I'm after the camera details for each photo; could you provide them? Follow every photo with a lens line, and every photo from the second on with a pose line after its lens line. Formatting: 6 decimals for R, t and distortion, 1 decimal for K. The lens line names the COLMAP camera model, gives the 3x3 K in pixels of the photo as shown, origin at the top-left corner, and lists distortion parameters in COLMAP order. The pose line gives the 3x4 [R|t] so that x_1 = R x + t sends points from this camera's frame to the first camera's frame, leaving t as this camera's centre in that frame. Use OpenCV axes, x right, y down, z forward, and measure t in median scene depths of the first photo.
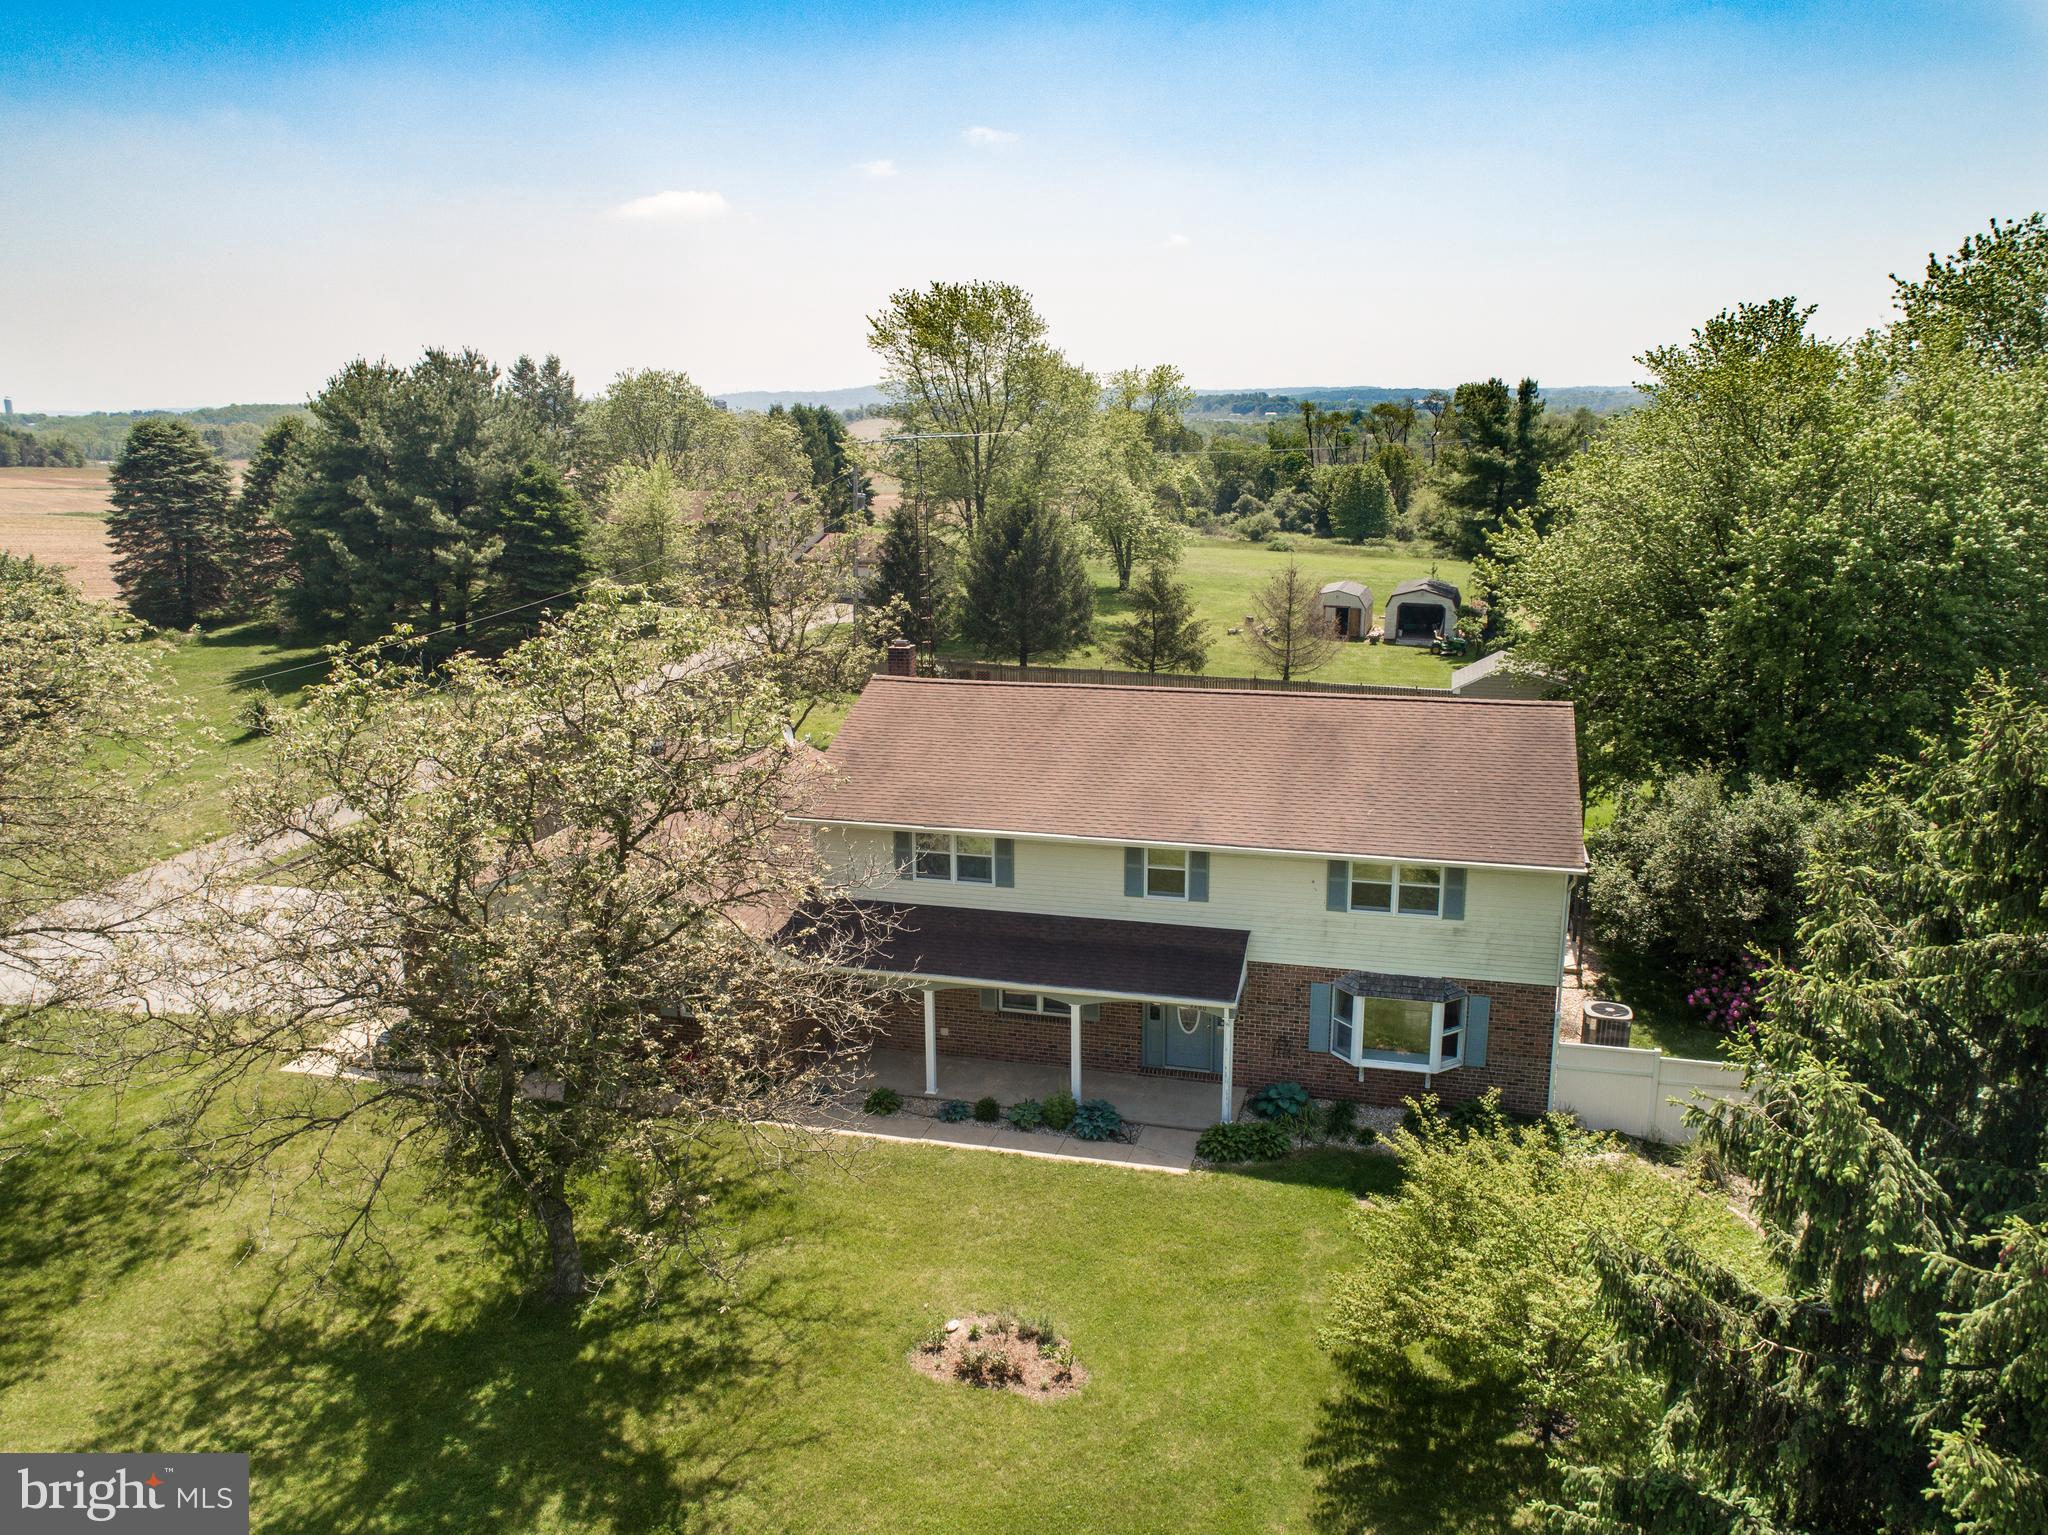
lens RADIAL K [[1540.5, 0, 1024.0], [0, 1540.5, 767.5], [0, 0, 1]] dist [-0.026114, 0.011886]
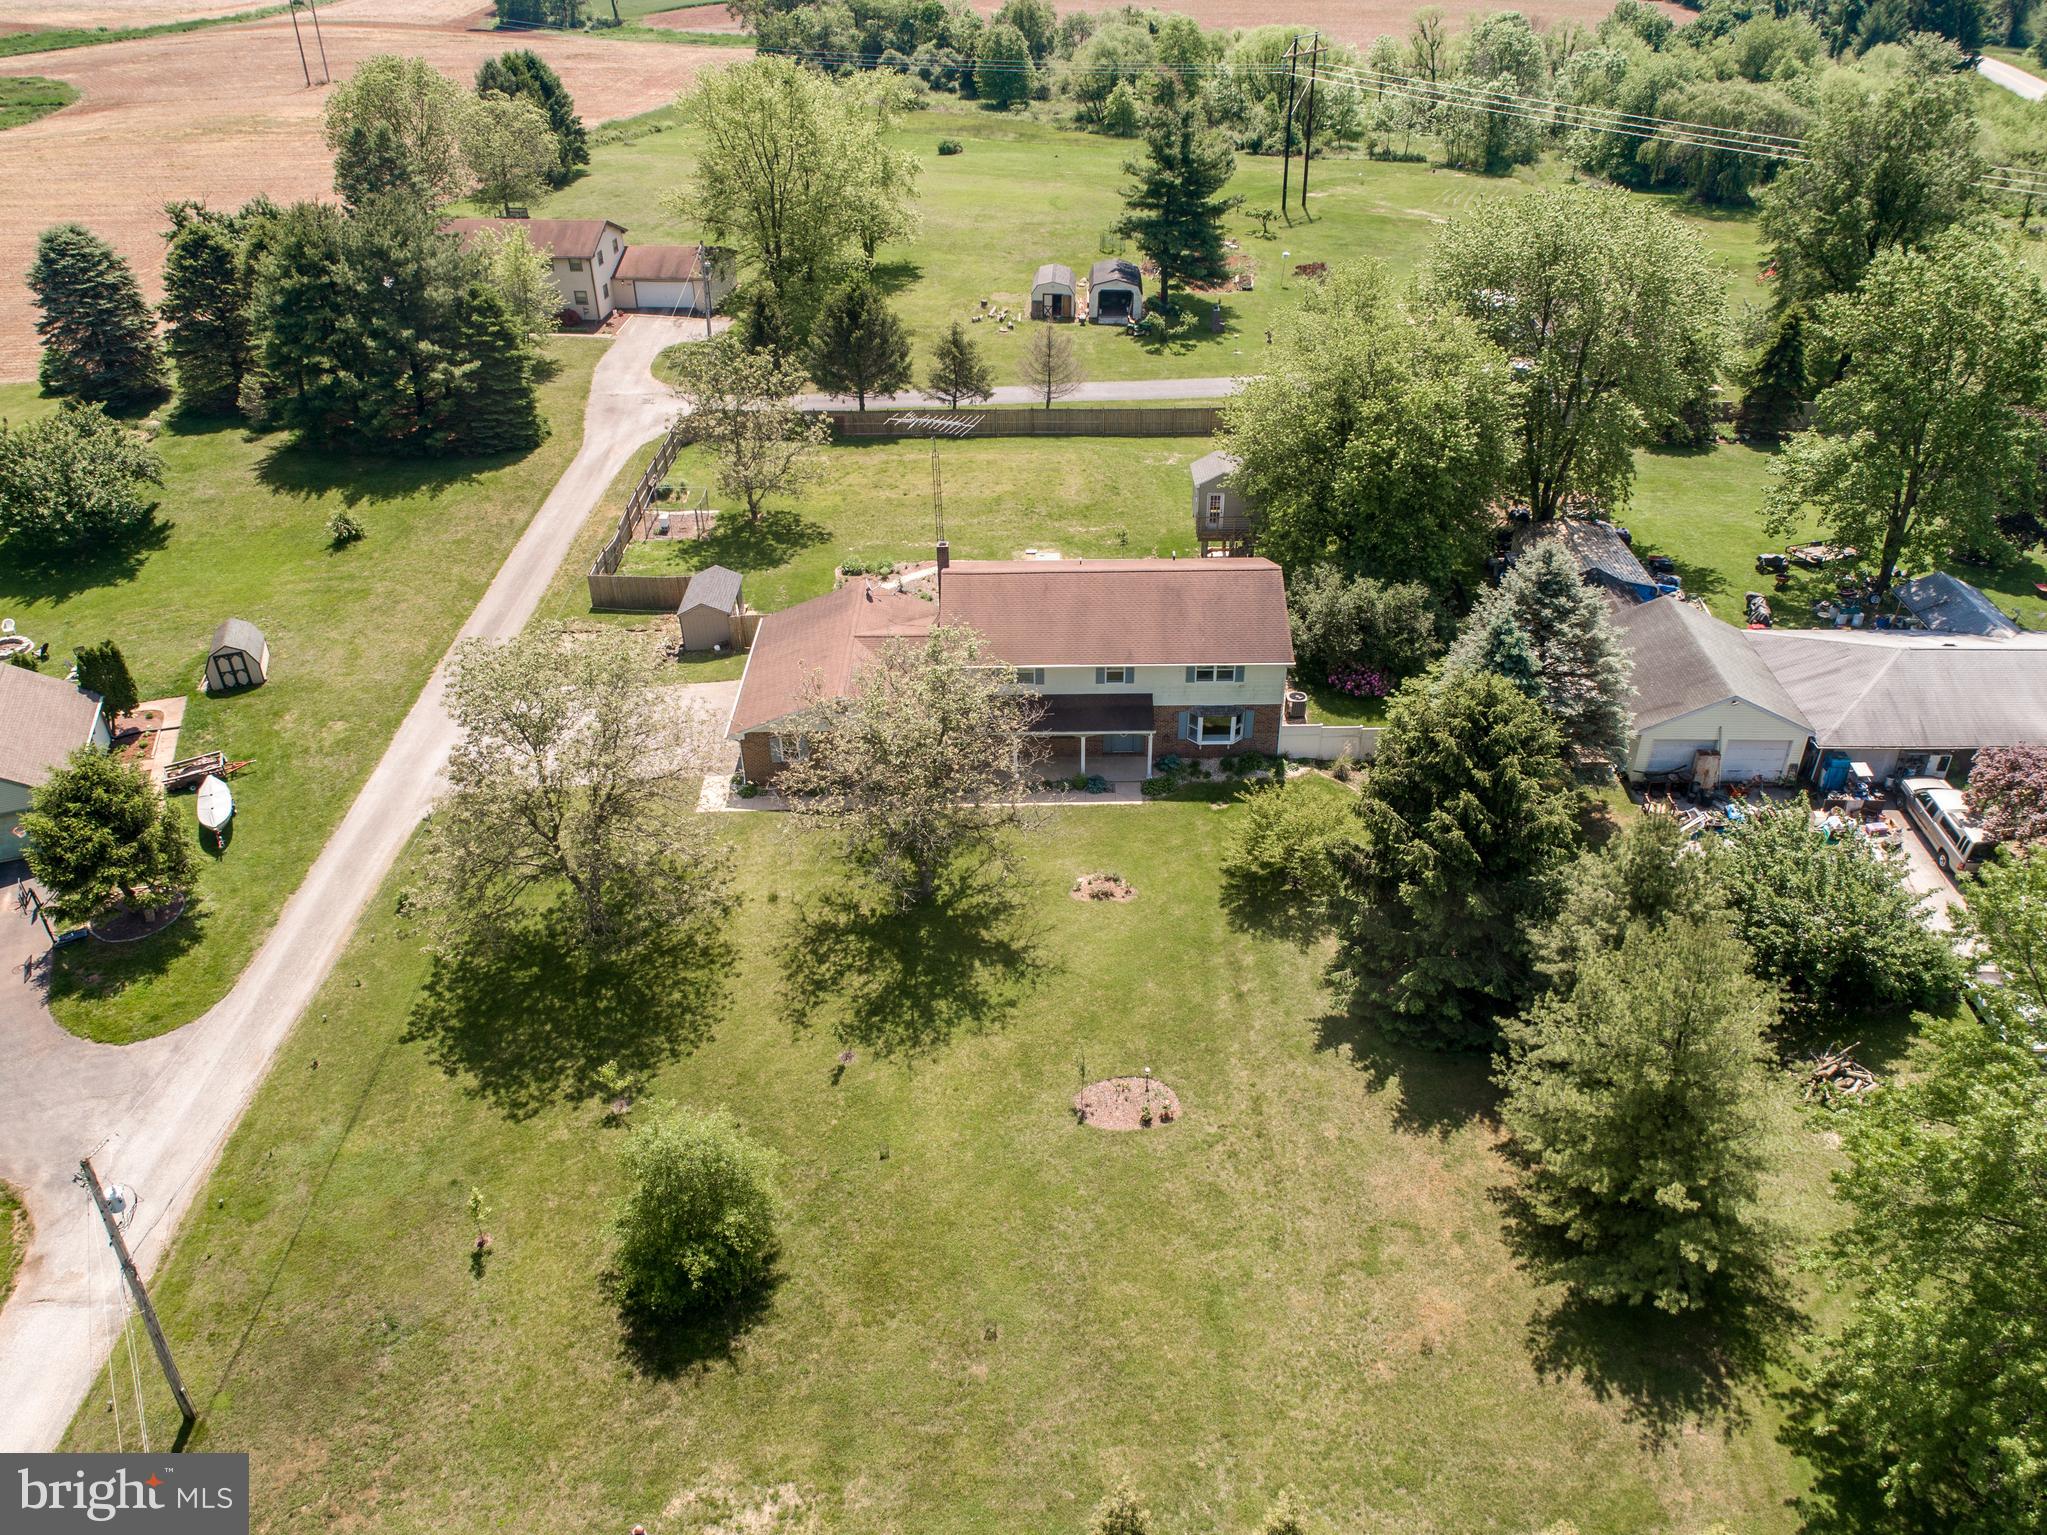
lens RADIAL K [[1544.5, 0, 1023.5], [0, 1544.5, 767.5], [0, 0, 1]] dist [-0.028045, 0.013285]
pose [[0.965236, -0.145192, 0.217343, -0.558051], [0.064874, 0.938585, 0.338894, -0.586761], [-0.253200, -0.313013, 0.915376, -1.089979]]
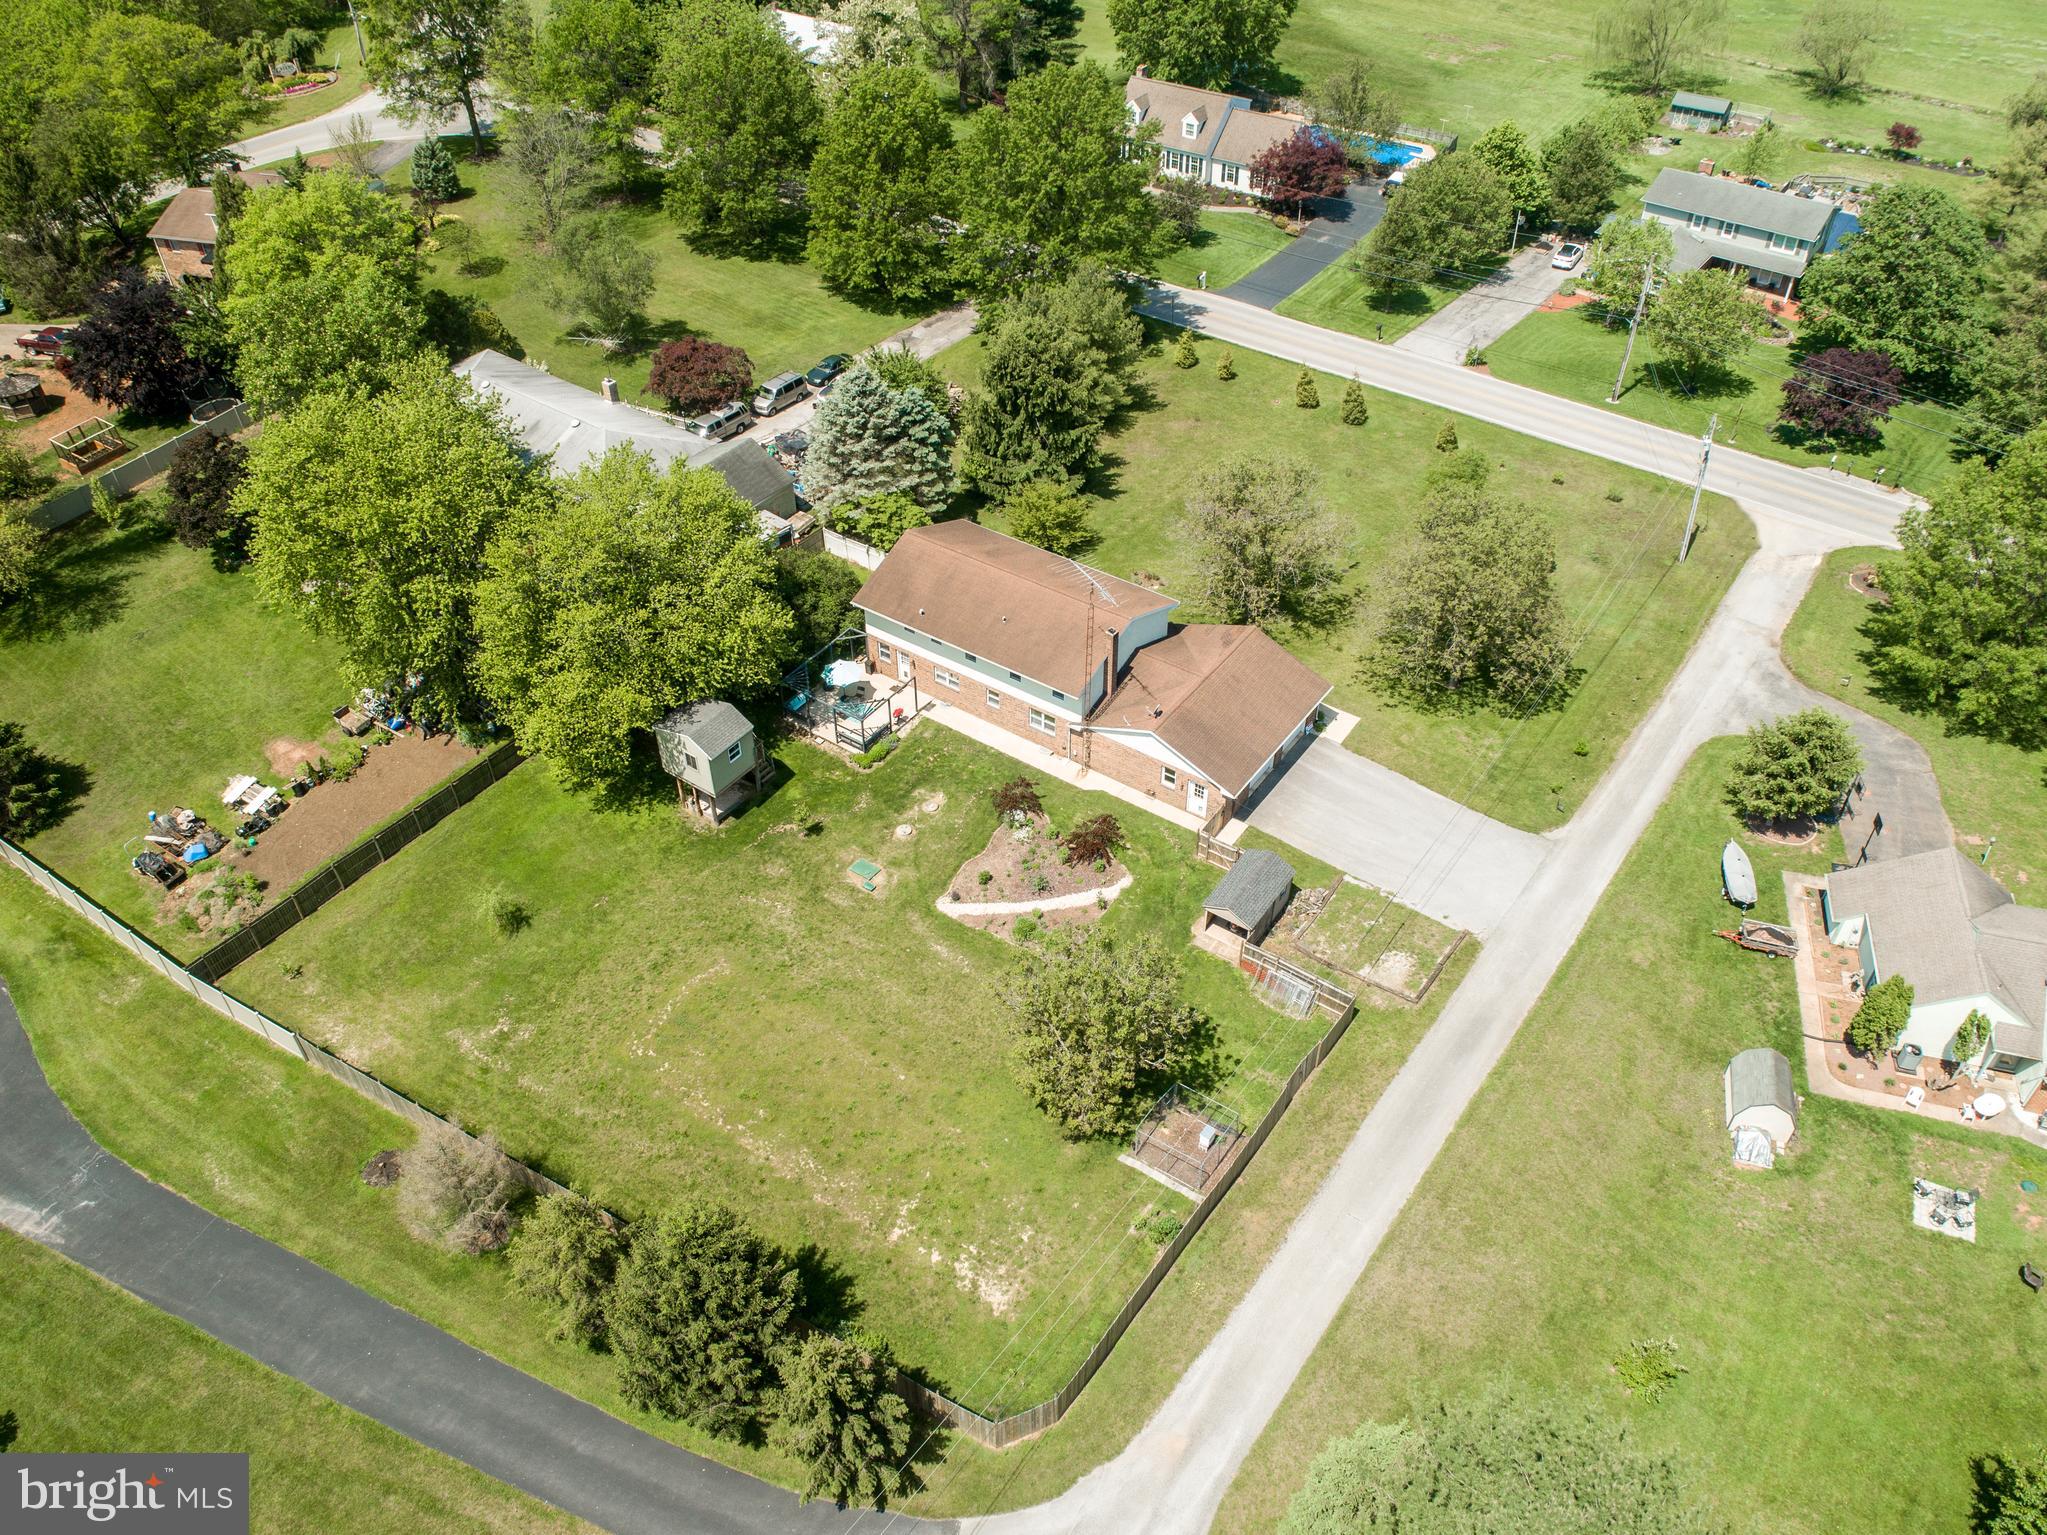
lens RADIAL K [[1558.7, 0, 1023.5], [0, 1558.7, 767.5], [0, 0, 1]] dist [-0.023171, 0.007306]
pose [[-0.940732, -0.212730, 0.264140, -0.741599], [0.094260, 0.584145, 0.806157, -2.224660], [-0.325790, 0.783276, -0.529472, 2.998510]]
